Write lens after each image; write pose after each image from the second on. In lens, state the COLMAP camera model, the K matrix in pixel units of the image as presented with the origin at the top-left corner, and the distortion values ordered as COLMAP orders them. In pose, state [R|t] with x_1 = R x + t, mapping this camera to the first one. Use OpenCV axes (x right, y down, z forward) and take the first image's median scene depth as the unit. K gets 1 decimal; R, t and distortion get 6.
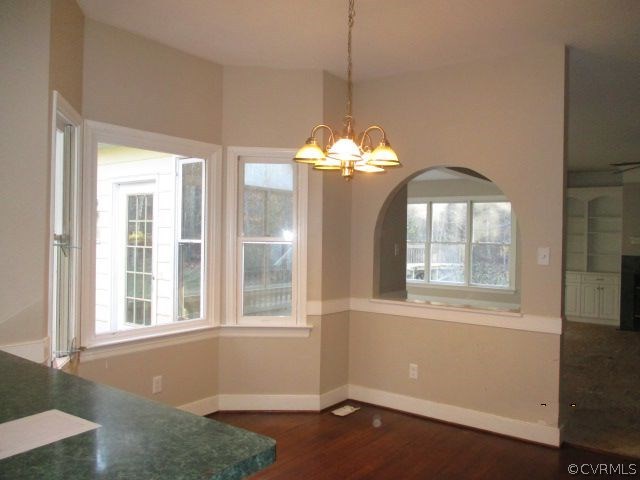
lens RADIAL K [[530.7, 0, 325.4], [0, 530.7, 238.7], [0, 0, 1]] dist [-0.043708, 0.009049]
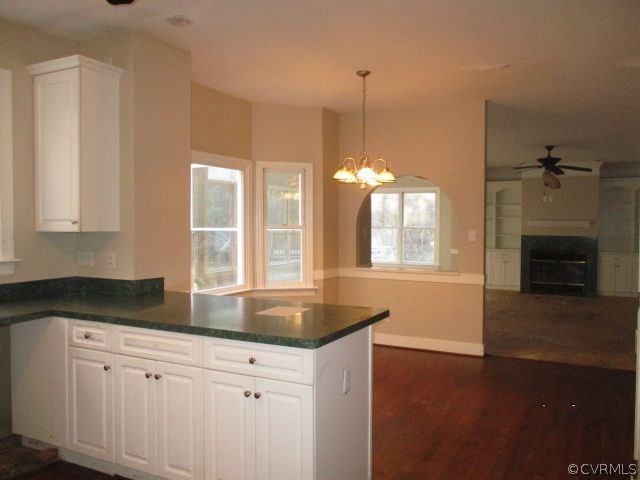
lens RADIAL K [[530.7, 0, 325.4], [0, 530.7, 238.7], [0, 0, 1]] dist [-0.043708, 0.009049]
pose [[0.987598, -0.018520, 0.155908, -0.166031], [0.014248, 0.999493, 0.028476, -0.005023], [-0.156356, -0.025902, 0.987361, -0.304877]]
